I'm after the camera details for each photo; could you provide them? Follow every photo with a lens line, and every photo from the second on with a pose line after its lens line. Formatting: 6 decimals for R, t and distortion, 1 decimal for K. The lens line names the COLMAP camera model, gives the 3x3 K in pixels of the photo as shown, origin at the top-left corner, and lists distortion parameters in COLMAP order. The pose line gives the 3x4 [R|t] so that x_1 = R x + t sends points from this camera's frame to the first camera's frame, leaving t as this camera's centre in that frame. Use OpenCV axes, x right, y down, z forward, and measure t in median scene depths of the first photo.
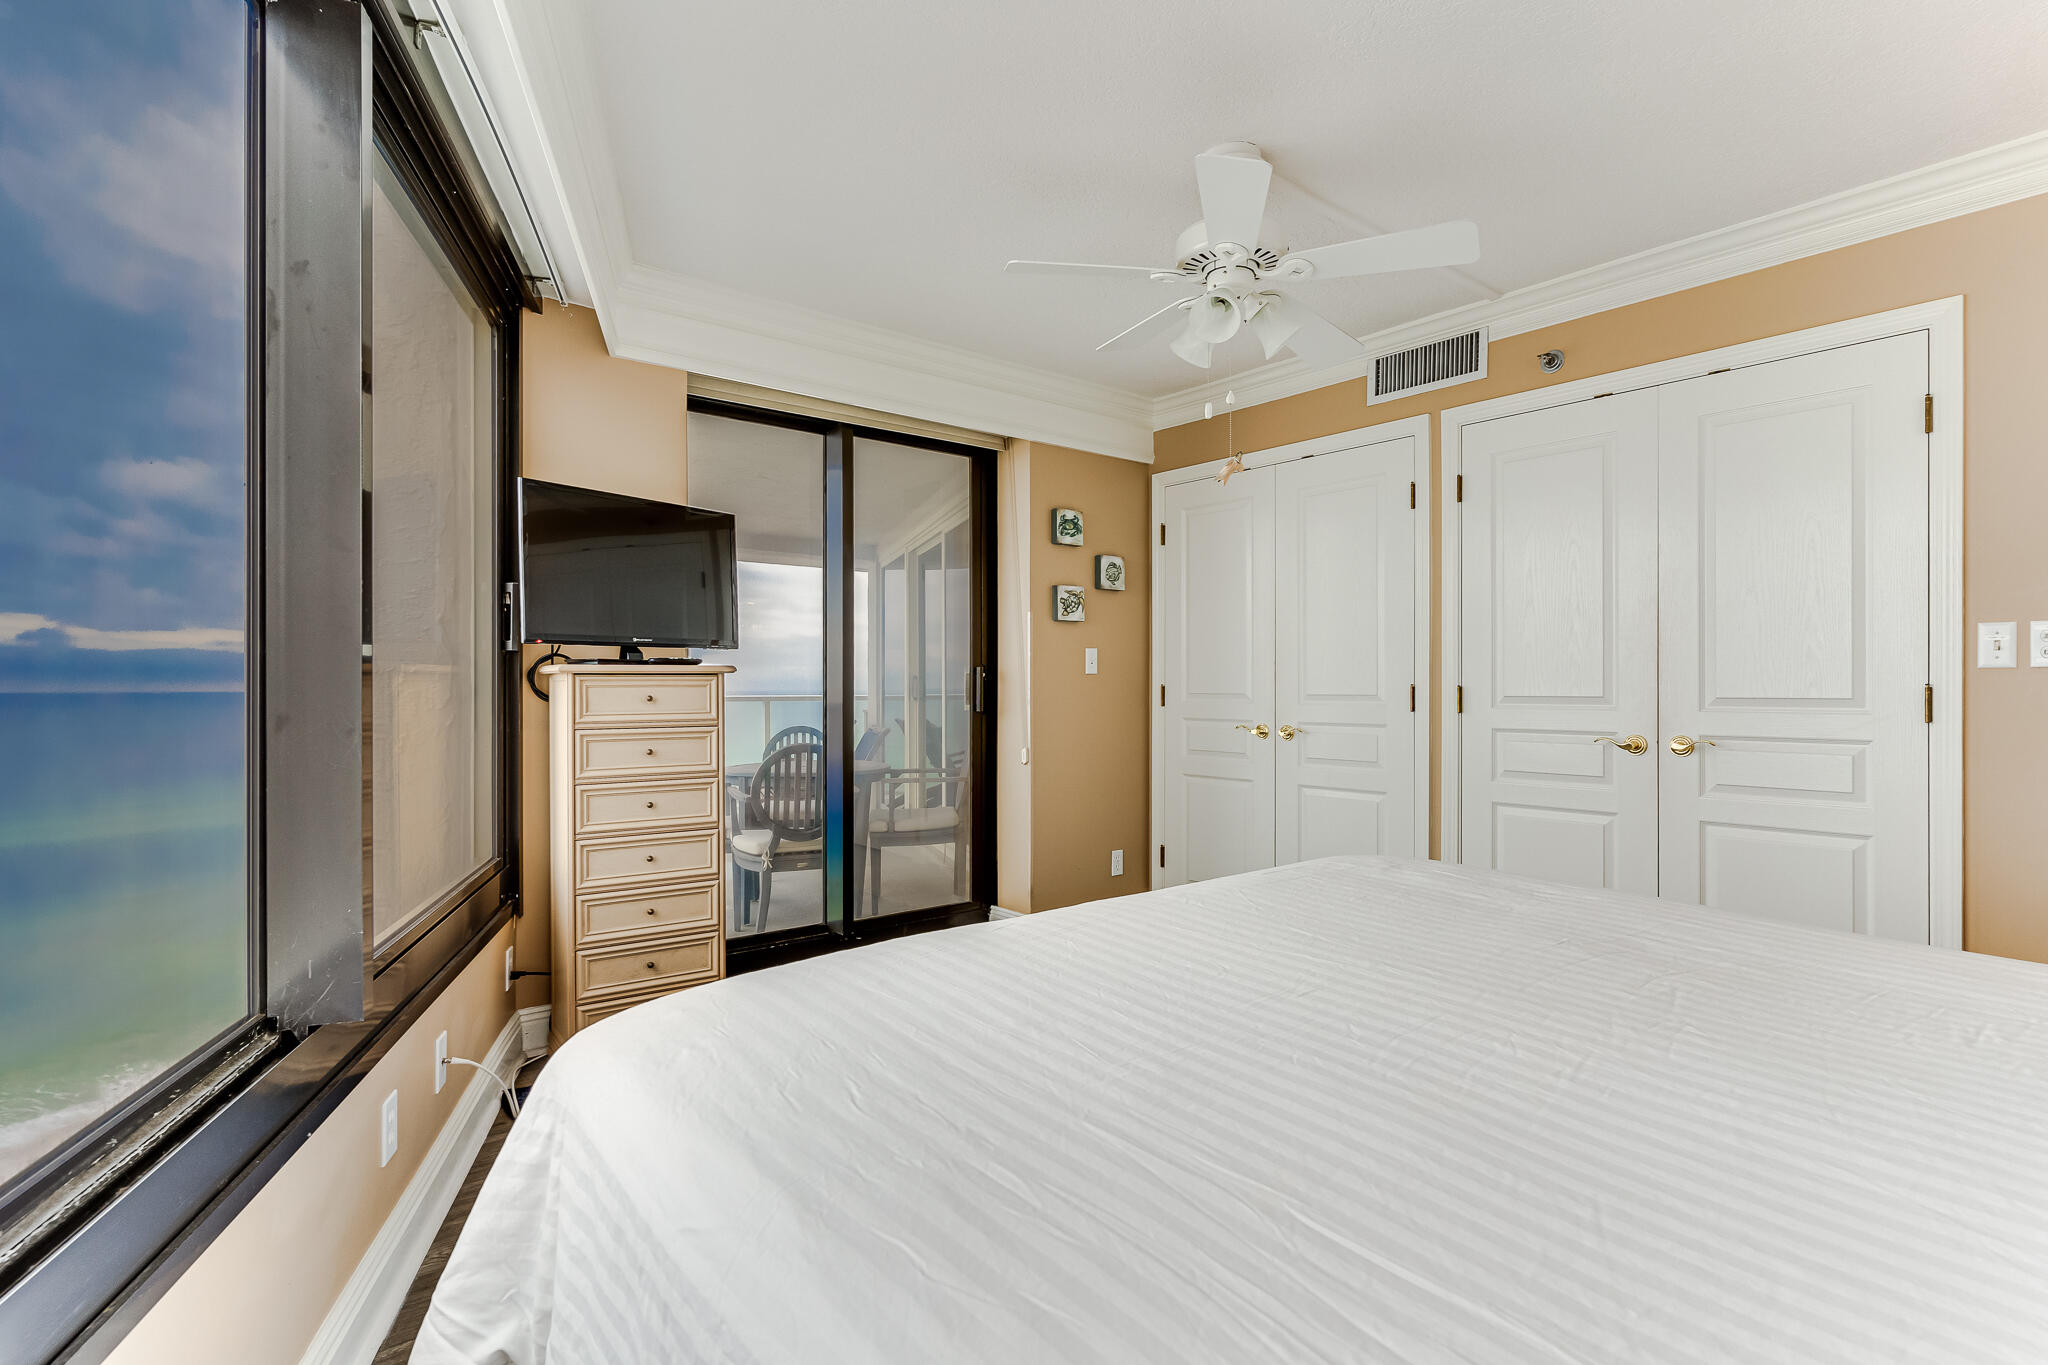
lens RADIAL K [[1005.5, 0, 1024.0], [0, 1005.5, 682.5], [0, 0, 1]] dist [0.001193, 0.000101]
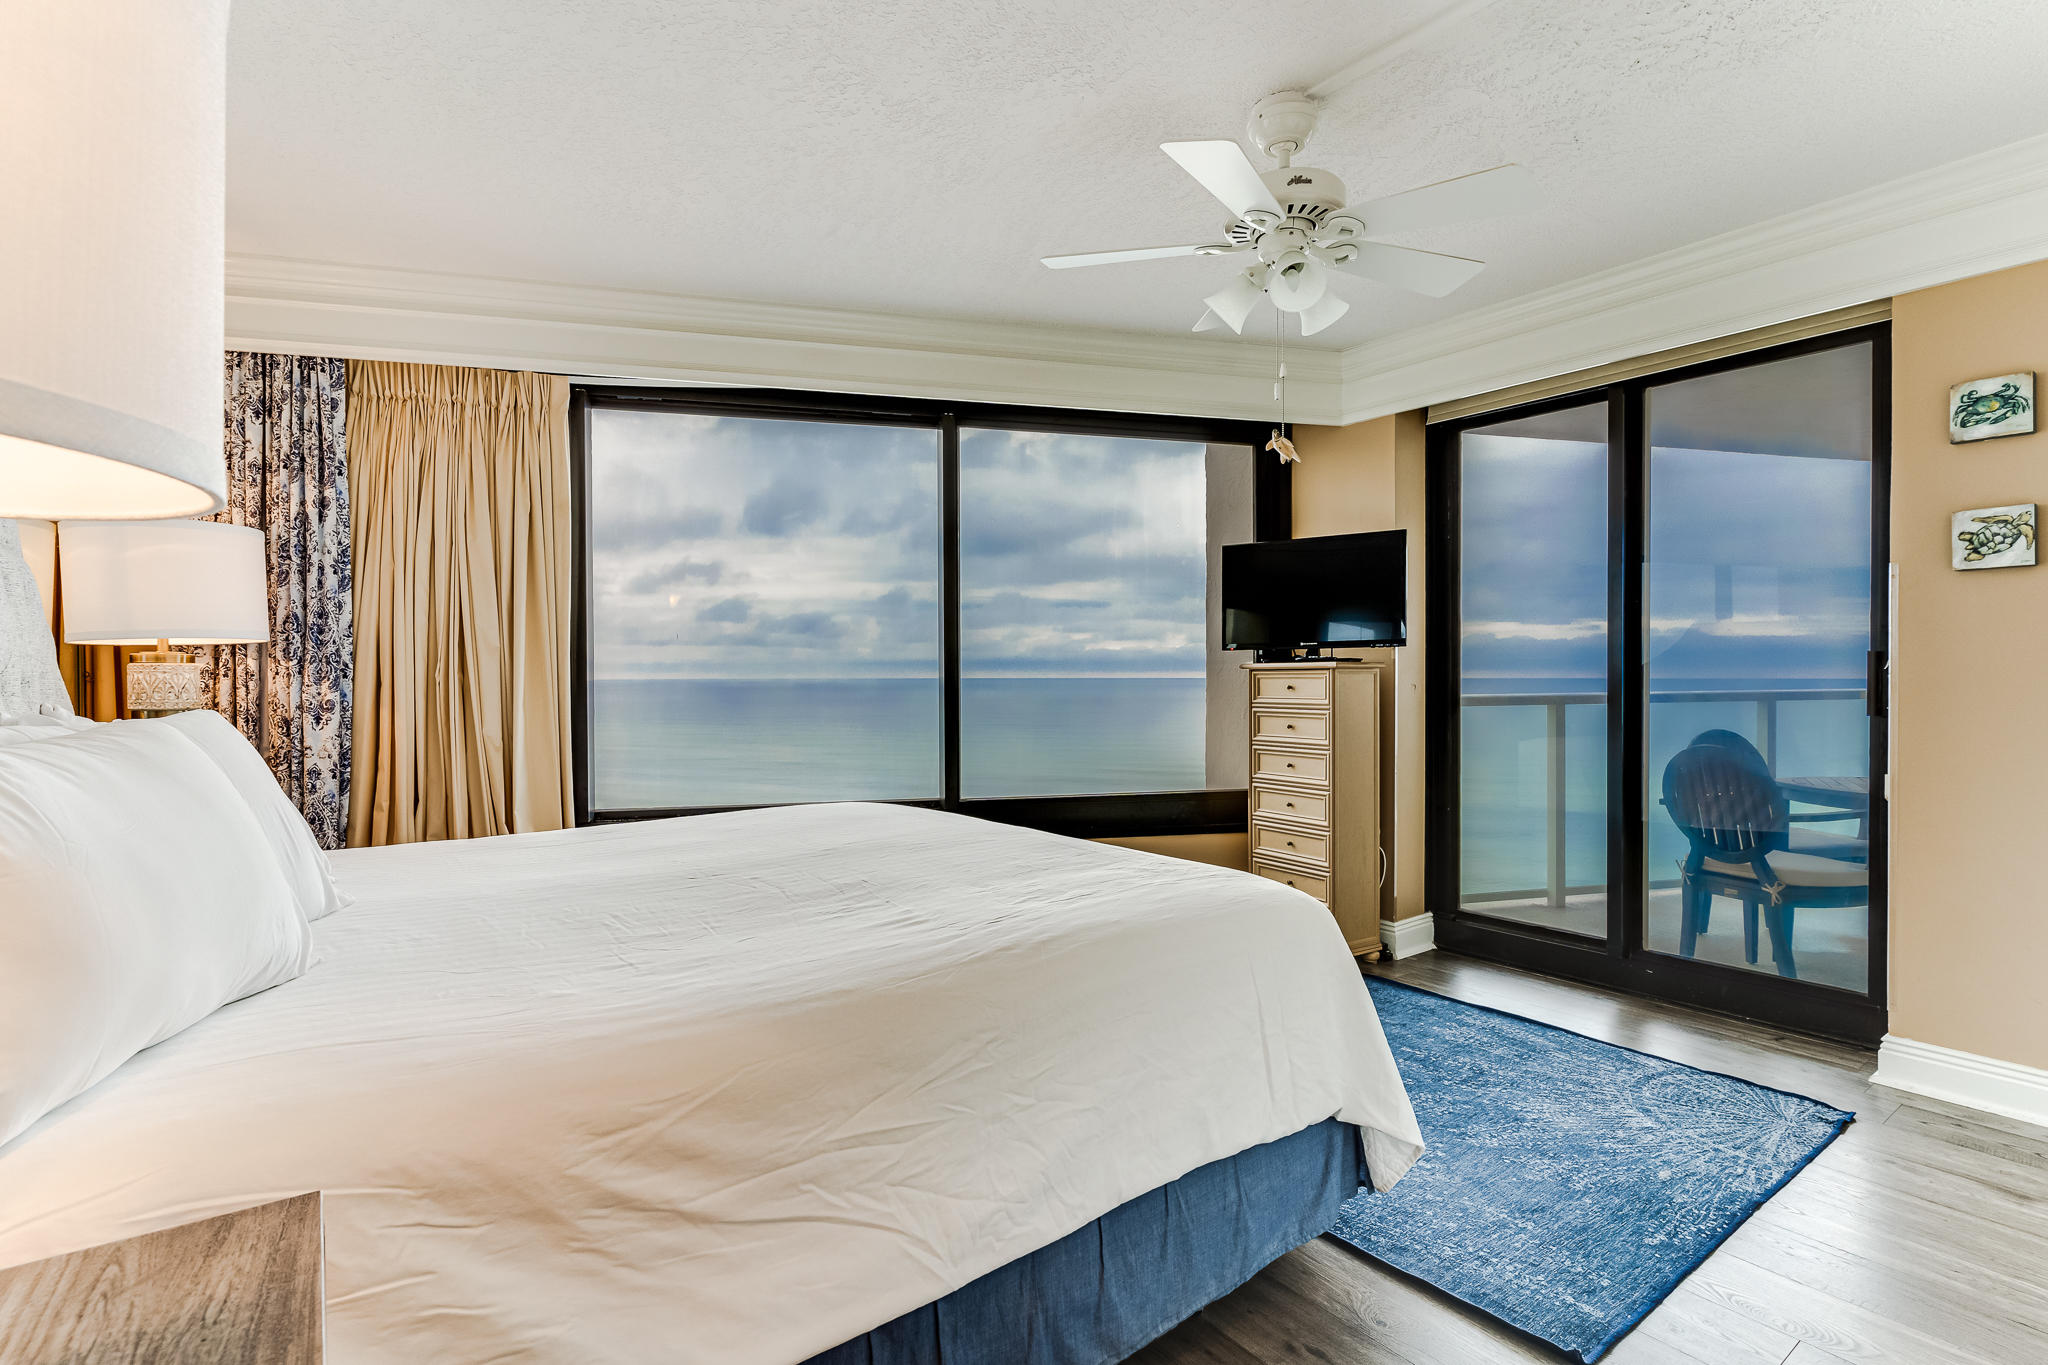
lens RADIAL K [[1005.5, 0, 1024.0], [0, 1005.5, 682.5], [0, 0, 1]] dist [0.001193, 0.000101]
pose [[-0.051695, 0.007464, -0.998635, 0.666710], [0.004525, 0.999964, 0.007240, -0.001240], [0.998653, -0.004145, -0.051727, 0.471561]]
